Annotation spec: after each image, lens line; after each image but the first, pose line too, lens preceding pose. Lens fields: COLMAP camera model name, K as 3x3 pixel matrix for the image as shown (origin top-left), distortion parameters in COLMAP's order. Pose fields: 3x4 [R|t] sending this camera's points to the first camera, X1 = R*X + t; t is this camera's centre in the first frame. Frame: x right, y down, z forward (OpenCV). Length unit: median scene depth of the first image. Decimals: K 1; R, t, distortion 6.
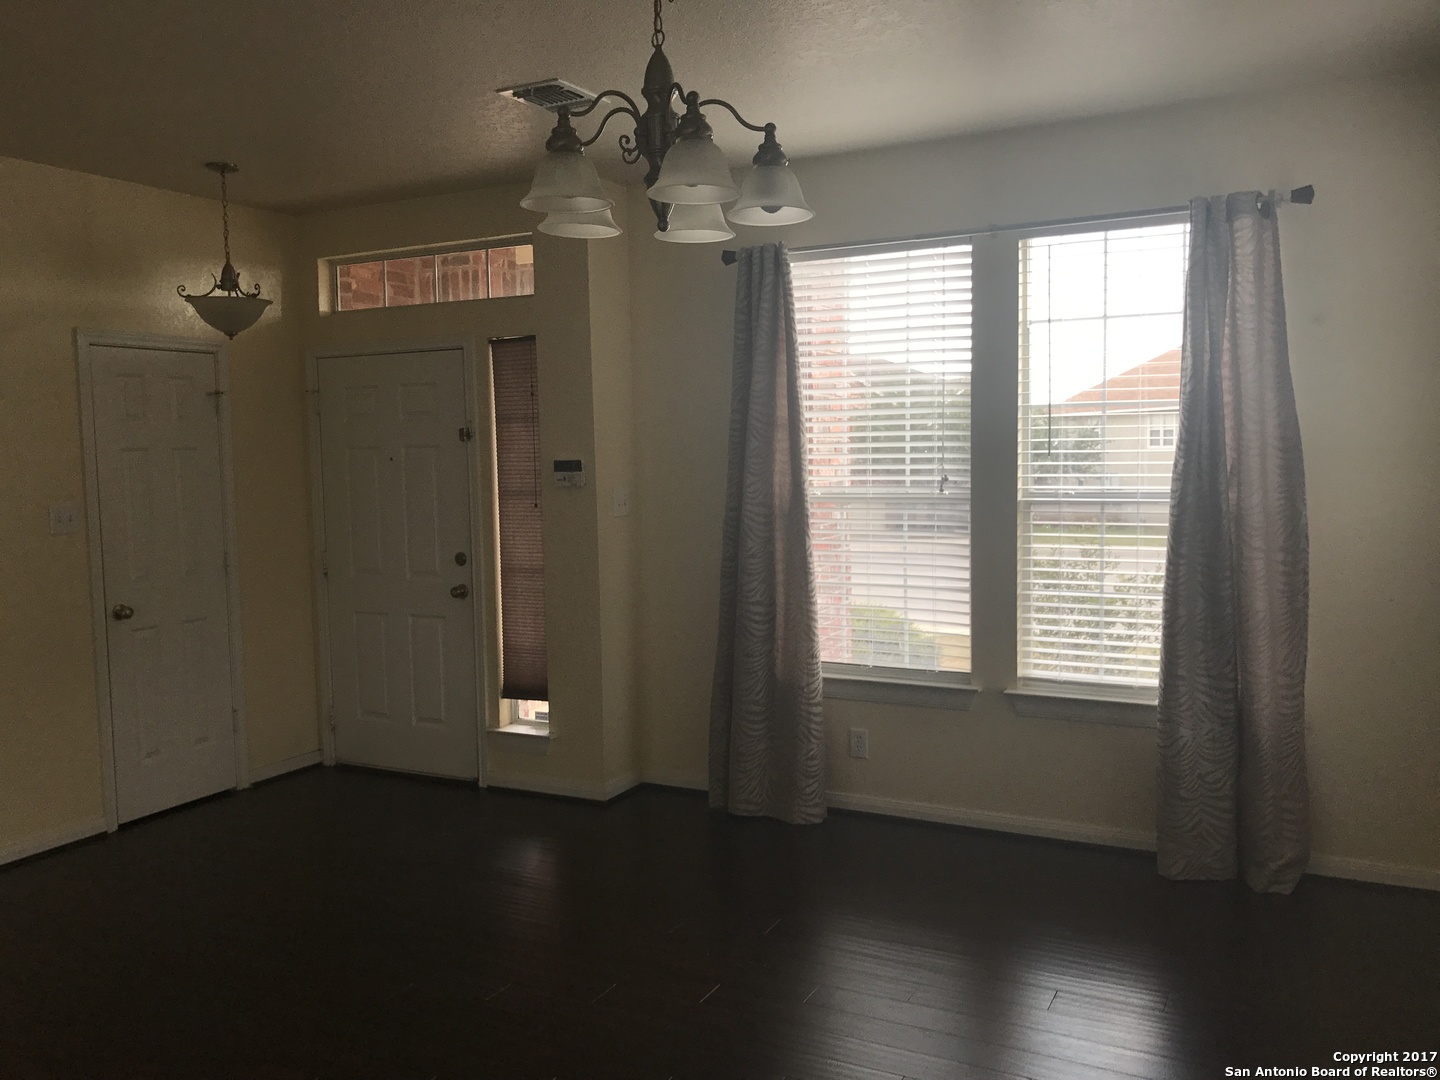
lens RADIAL K [[1174.5, 0, 733.3], [0, 1174.5, 545.6], [0, 0, 1]] dist [0.023360, -0.033861]
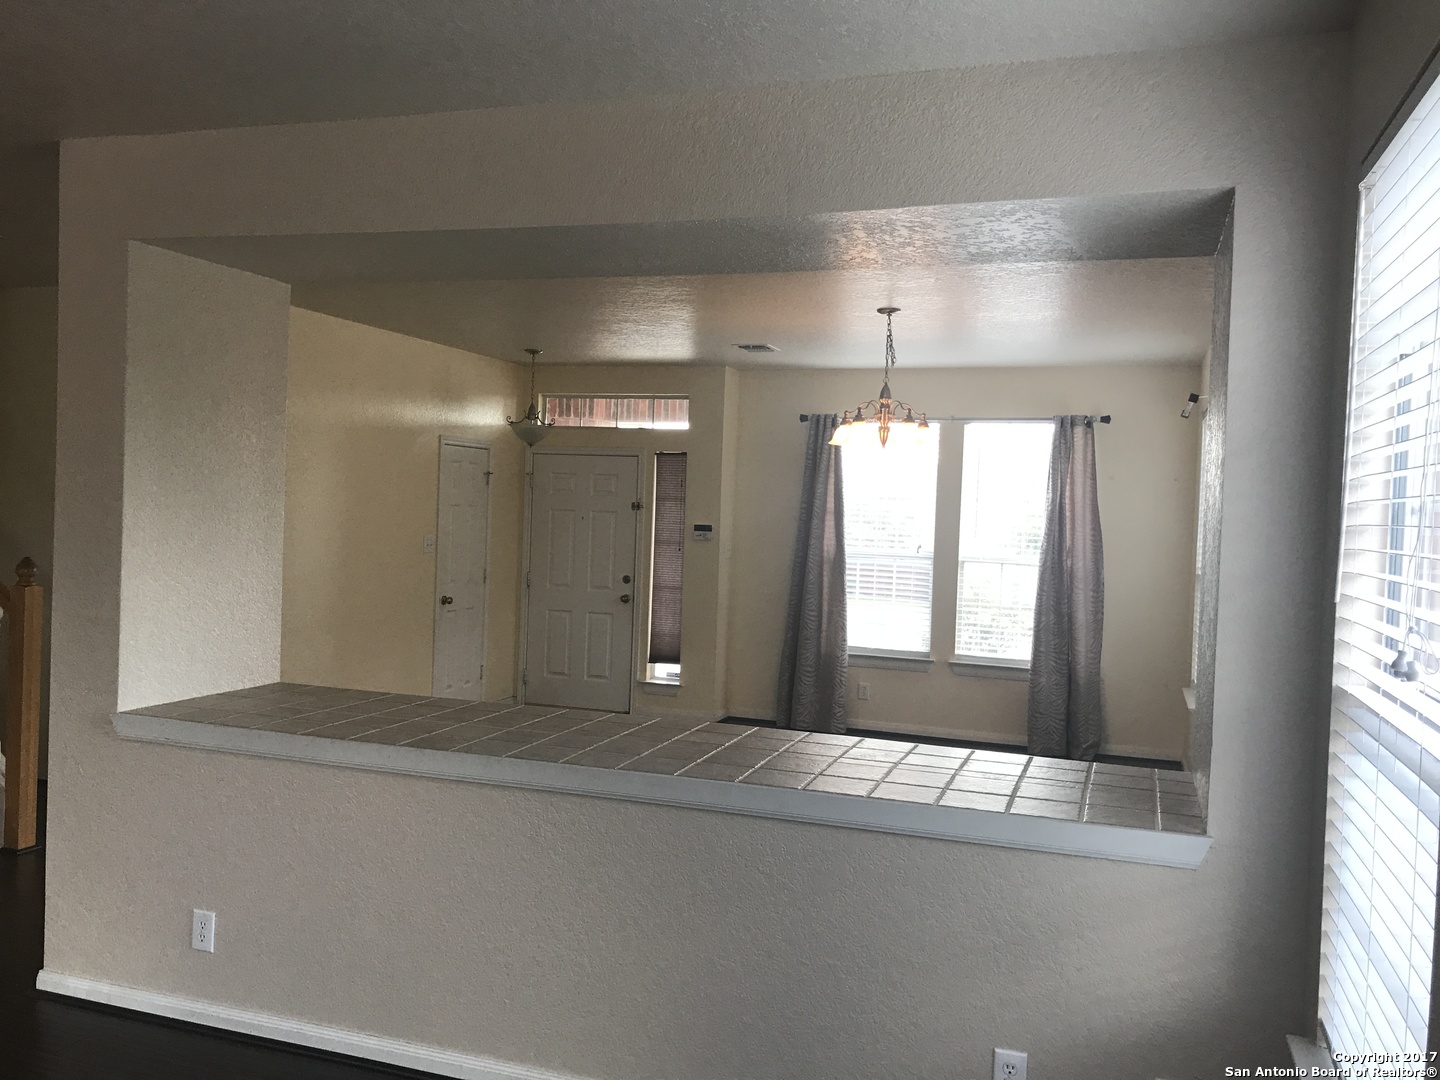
lens RADIAL K [[1174.5, 0, 711.9], [0, 1174.5, 539.7], [0, 0, 1]] dist [0.023360, -0.033861]
pose [[0.989928, 0.052098, 0.131637, -0.373270], [-0.044558, 0.997228, -0.059585, 0.055083], [-0.134376, 0.053120, 0.989506, -0.758876]]
